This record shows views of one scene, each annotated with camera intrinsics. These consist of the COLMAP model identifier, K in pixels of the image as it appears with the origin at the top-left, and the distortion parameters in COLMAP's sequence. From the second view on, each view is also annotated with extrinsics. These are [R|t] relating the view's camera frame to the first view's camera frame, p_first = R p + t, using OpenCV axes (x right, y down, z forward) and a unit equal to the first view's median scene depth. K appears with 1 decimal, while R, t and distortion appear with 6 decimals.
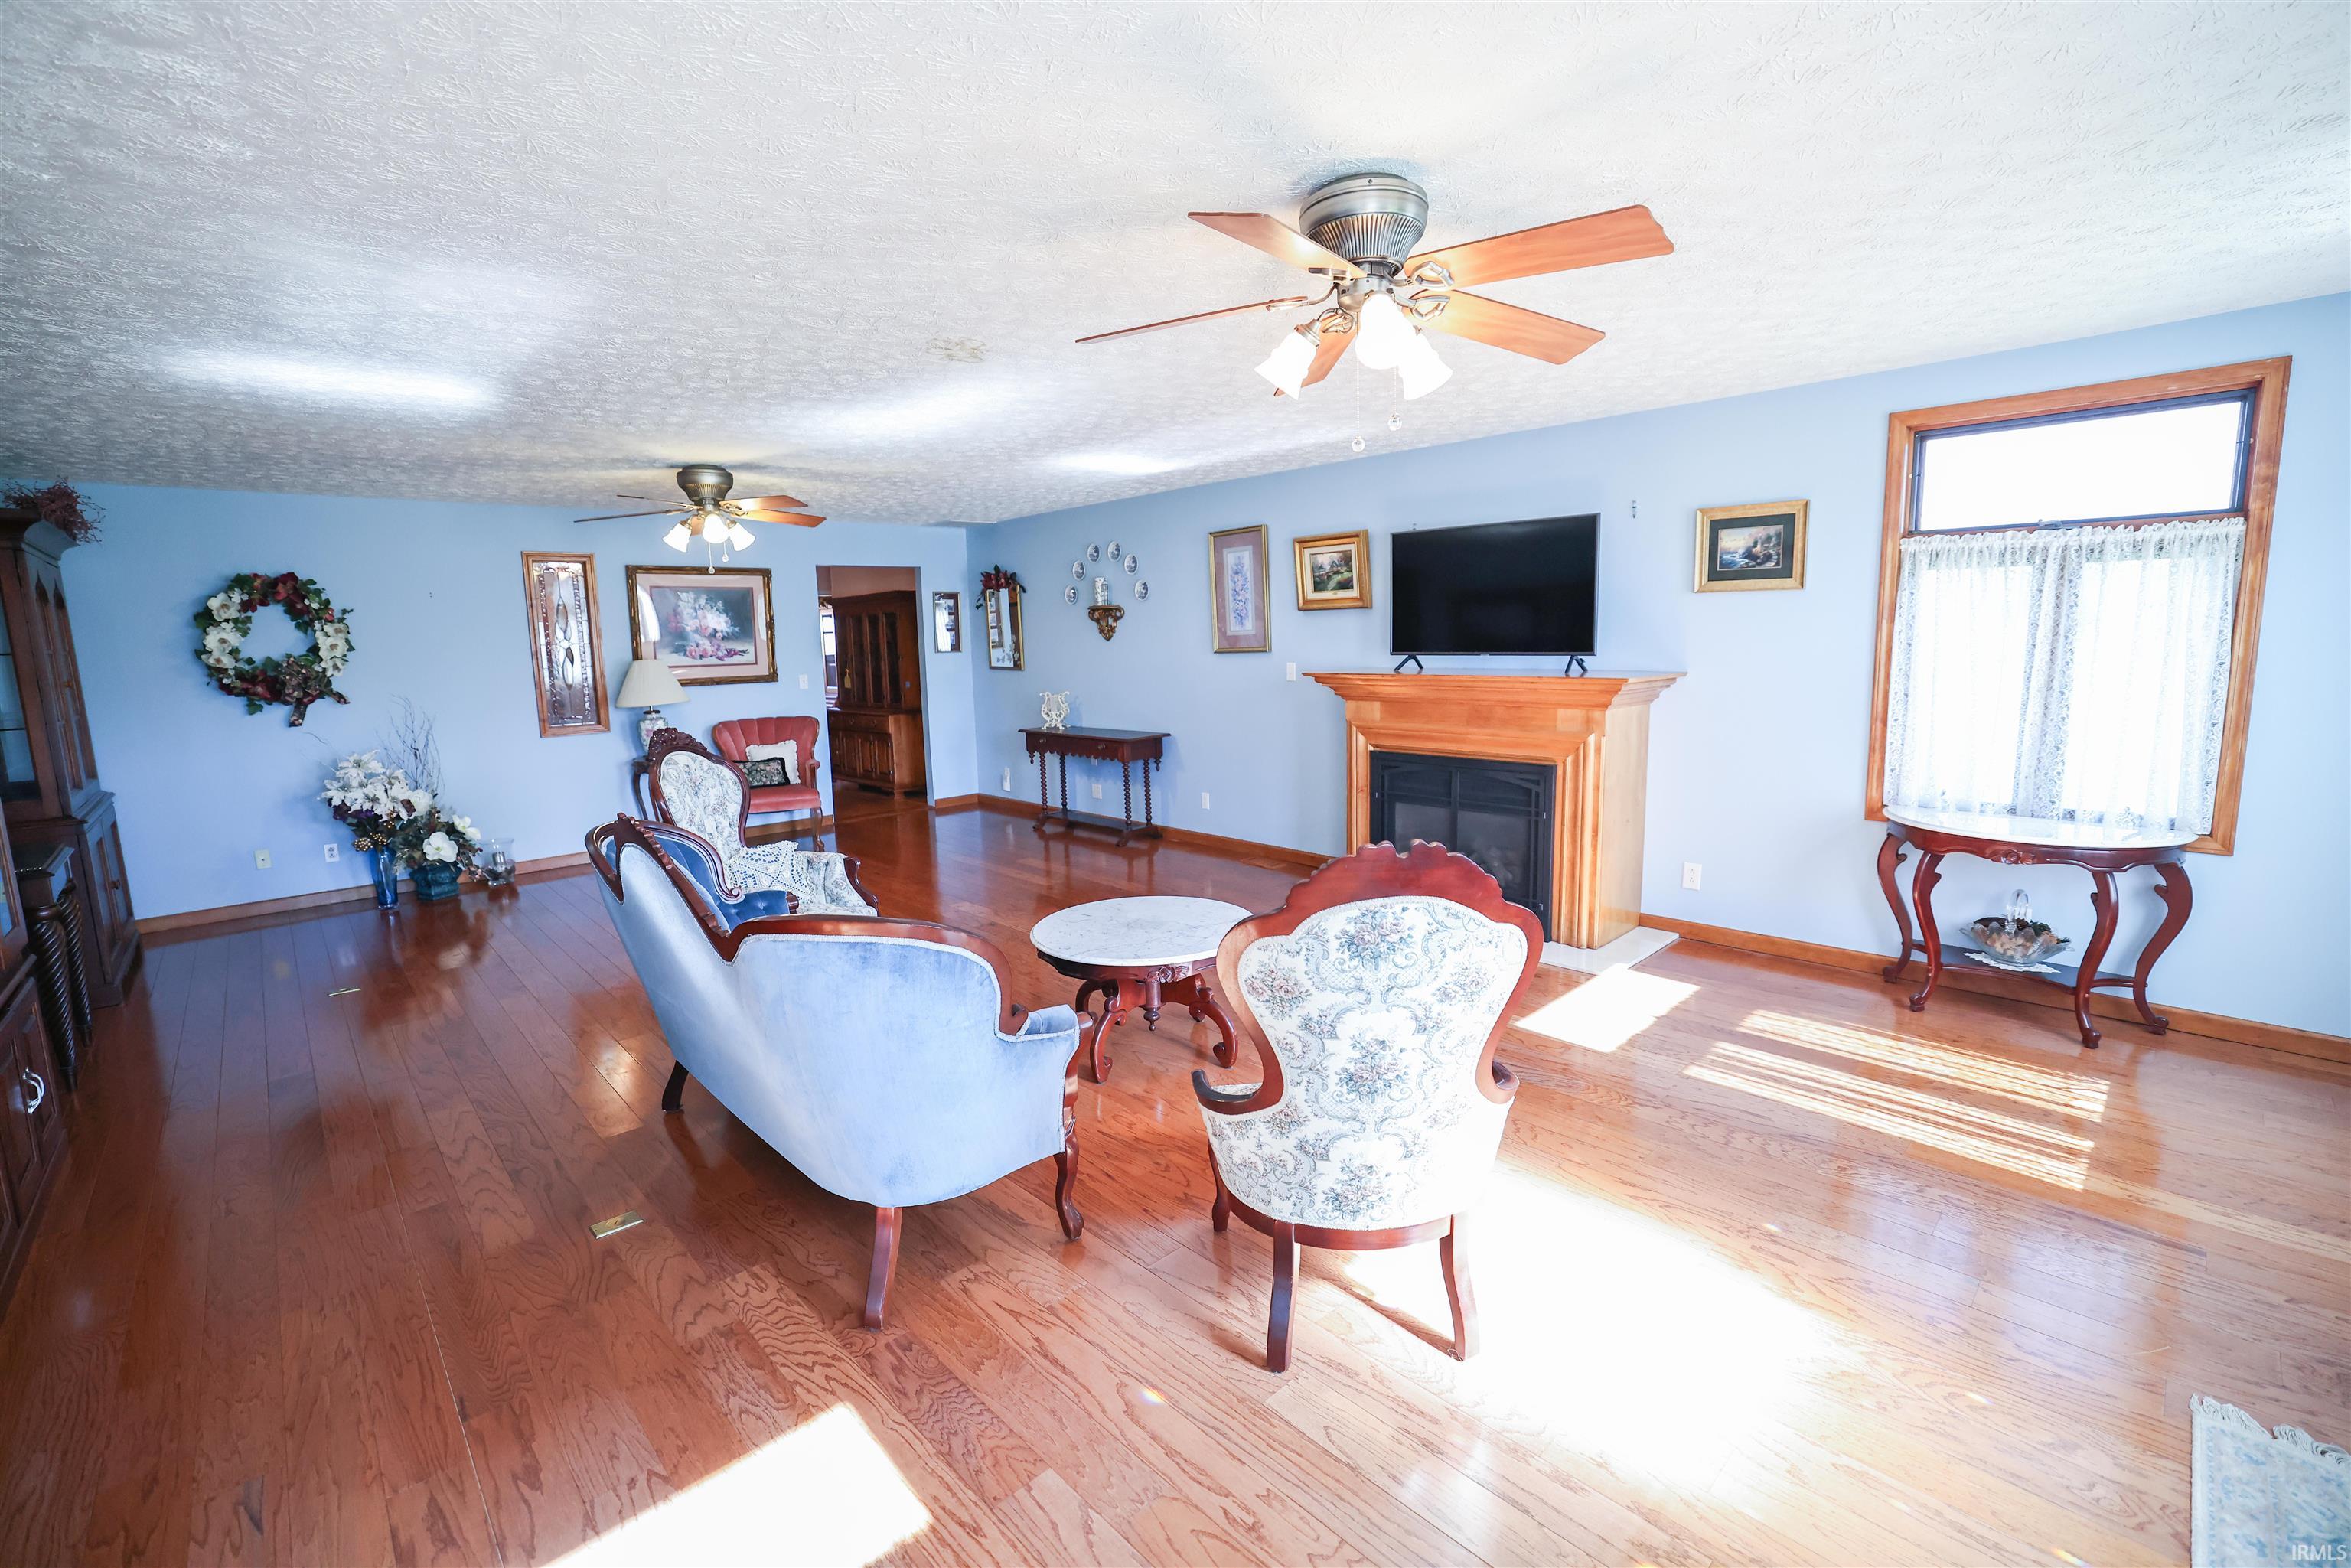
lens RADIAL K [[998.9, 0, 1180.5], [0, 998.9, 759.8], [0, 0, 1]] dist [-0.050953, 0.020349]
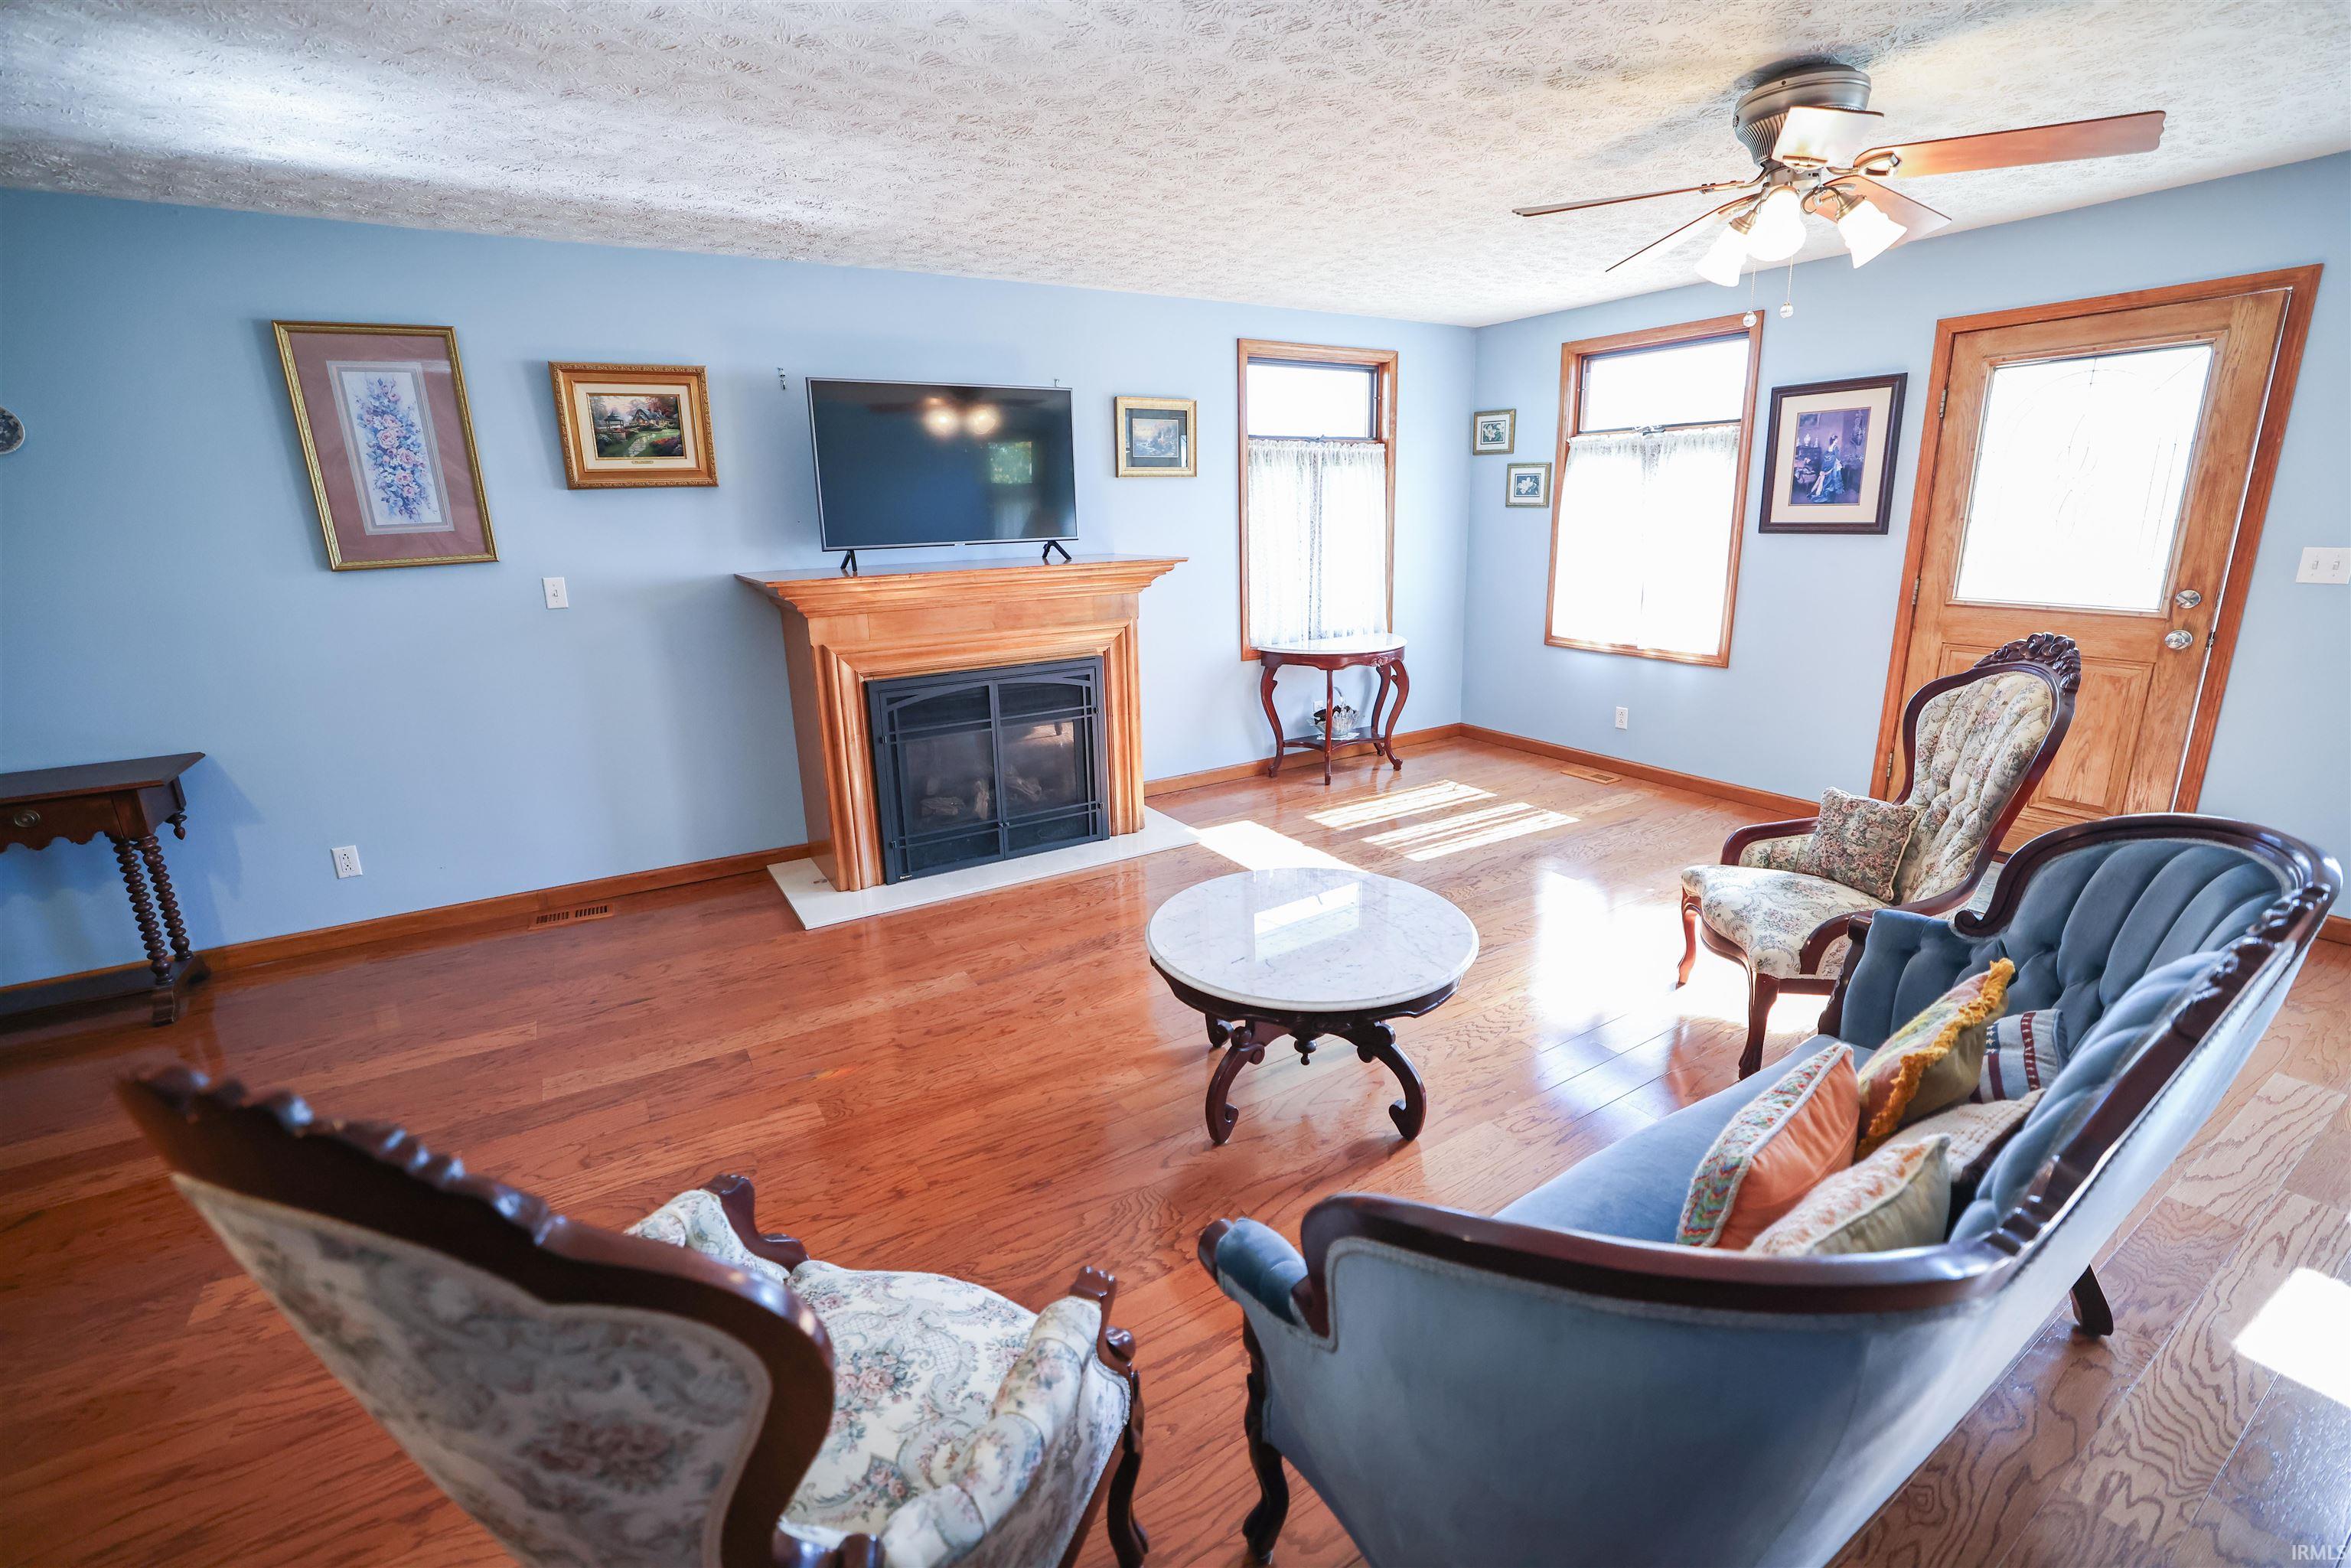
lens RADIAL K [[998.9, 0, 1180.5], [0, 998.9, 759.8], [0, 0, 1]] dist [-0.050953, 0.020349]
pose [[0.215735, -0.227126, 0.949669, -0.607227], [0.137299, 0.969965, 0.200791, -0.089678], [-0.966751, 0.087071, 0.240440, 0.785385]]
